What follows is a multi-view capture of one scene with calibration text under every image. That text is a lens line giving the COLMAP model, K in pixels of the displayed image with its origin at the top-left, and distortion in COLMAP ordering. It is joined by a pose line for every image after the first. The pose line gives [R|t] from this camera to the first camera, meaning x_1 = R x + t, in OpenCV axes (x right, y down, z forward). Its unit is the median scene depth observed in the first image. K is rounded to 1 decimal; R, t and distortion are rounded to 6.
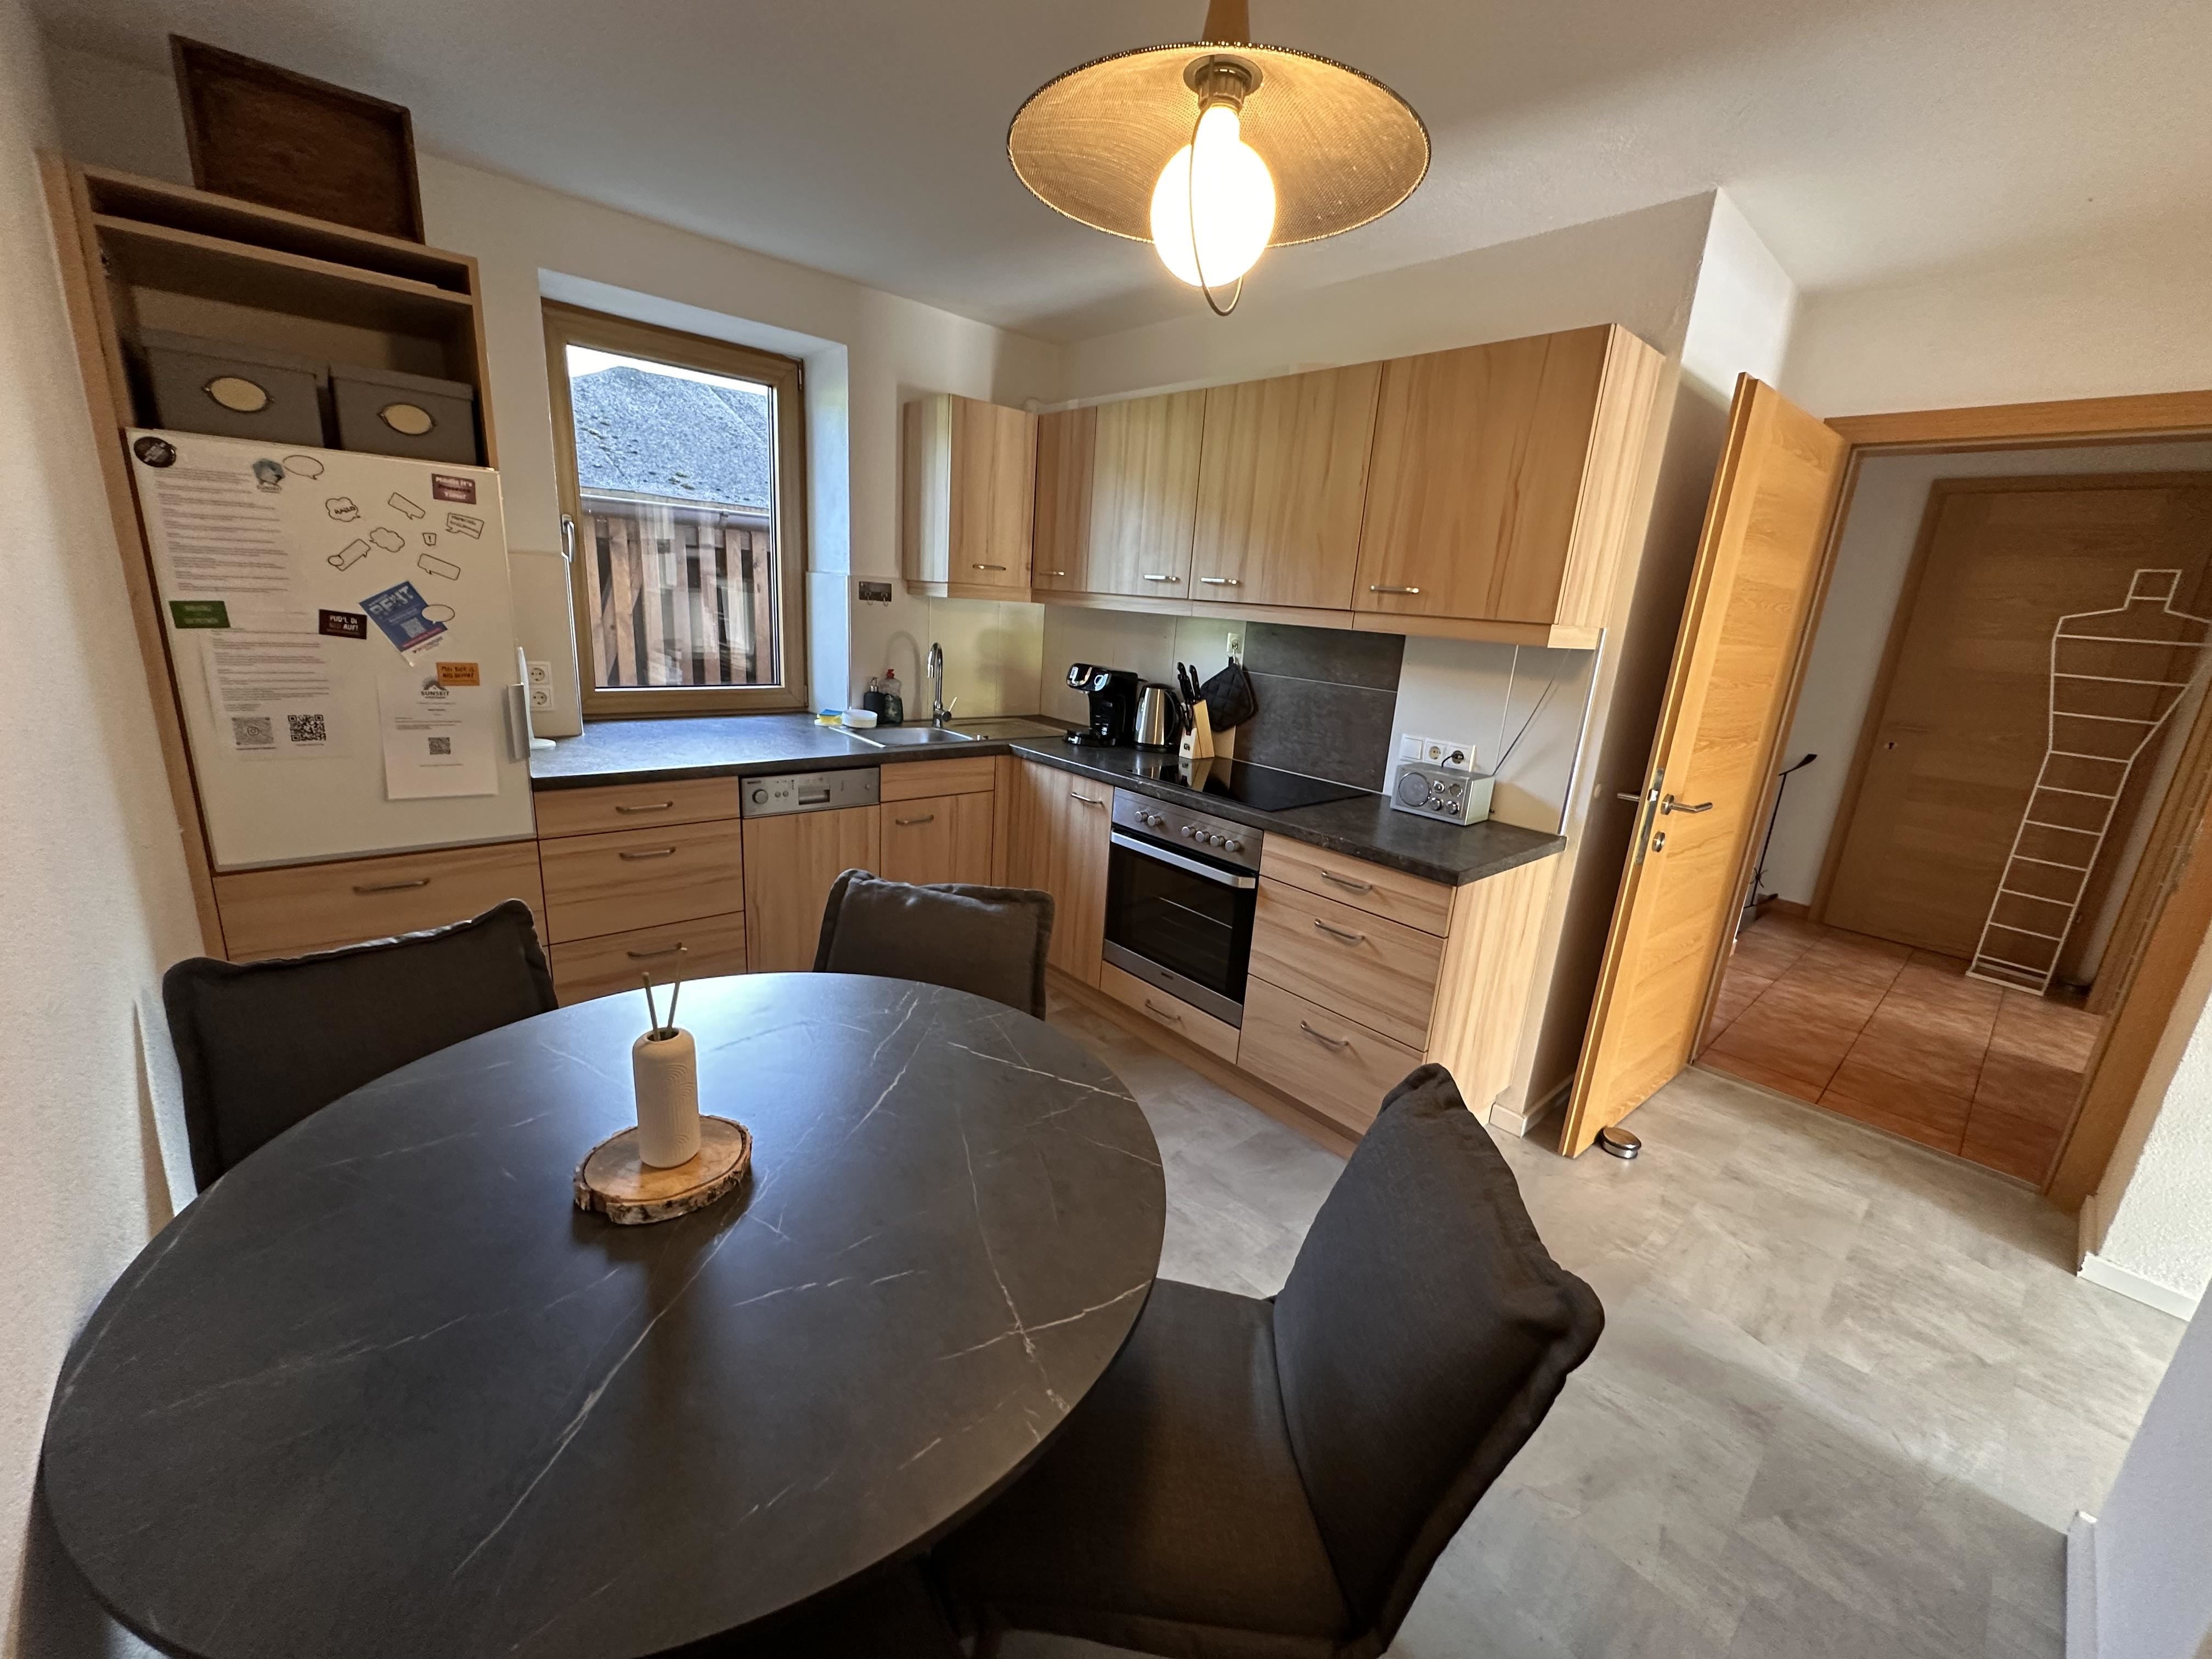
lens RADIAL K [[882.2, 0, 1106.2], [0, 882.2, 834.6], [0, 0, 1]] dist [-0.001927, -0.000392]
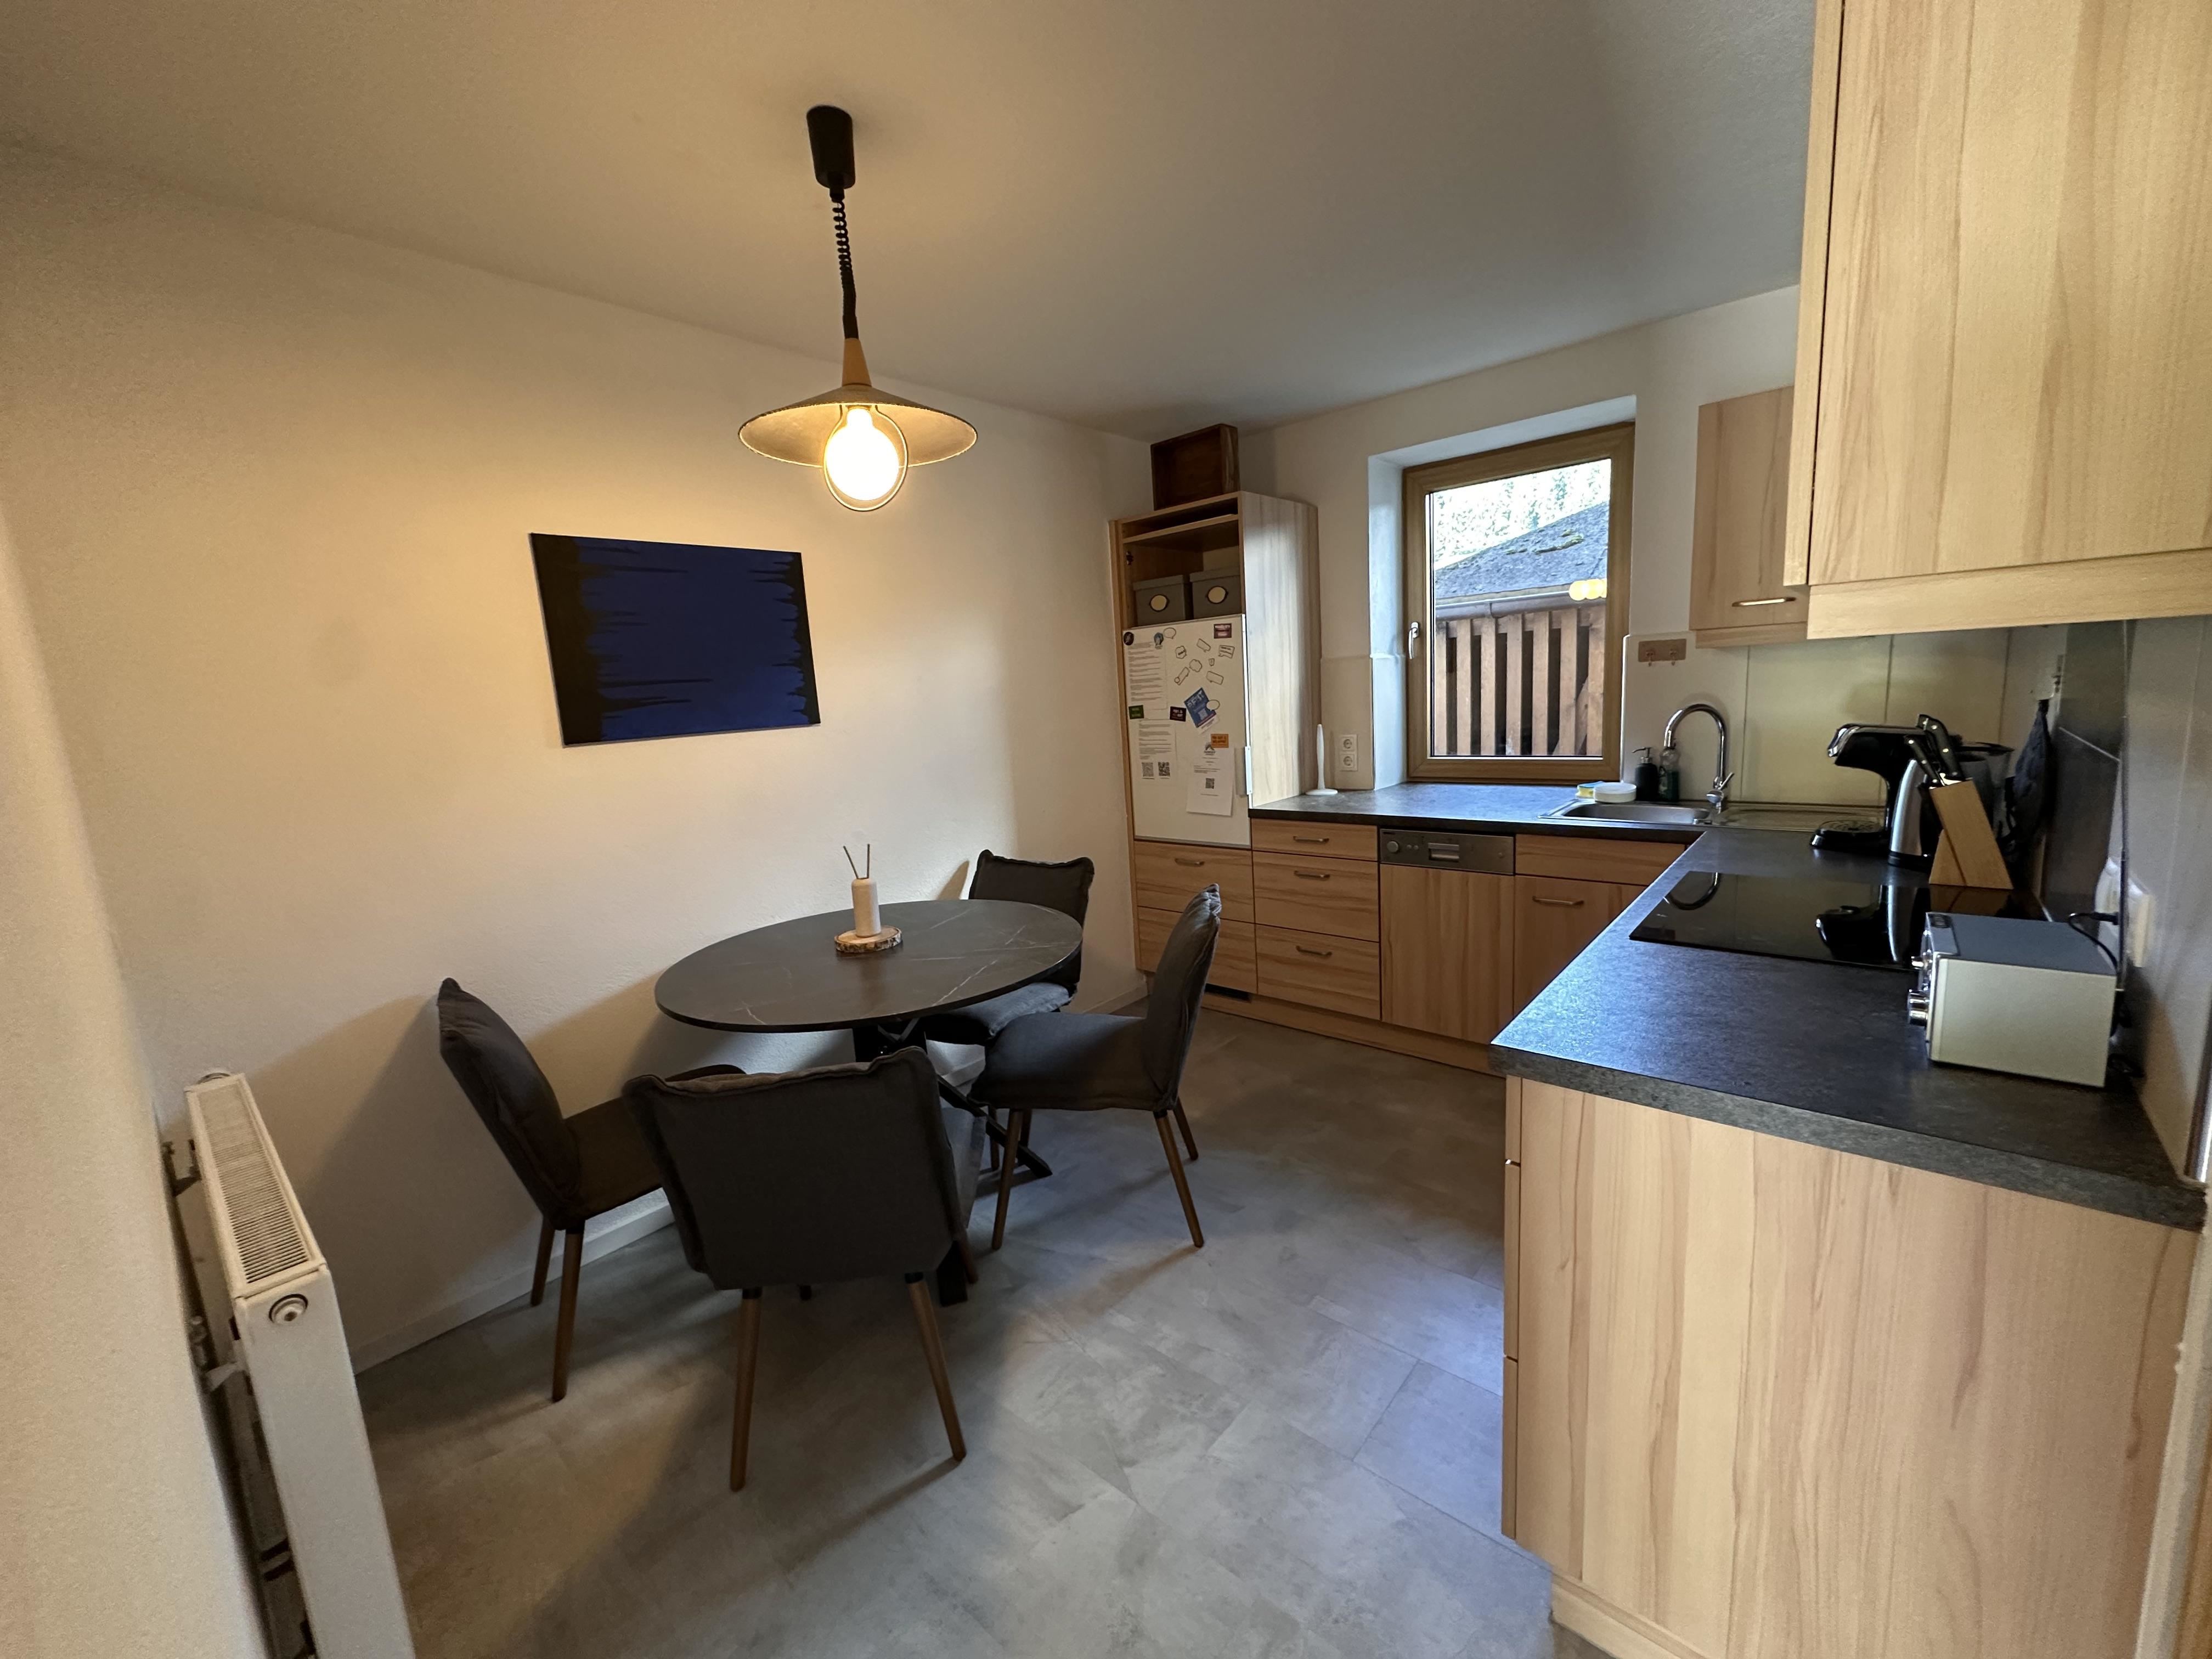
lens RADIAL K [[882.2, 0, 1106.2], [0, 882.2, 834.6], [0, 0, 1]] dist [-0.001927, -0.000392]
pose [[0.117733, 0.092032, -0.988772, 0.926376], [-0.191199, 0.979167, 0.068372, -0.086523], [0.974465, 0.181002, 0.132876, 0.634848]]
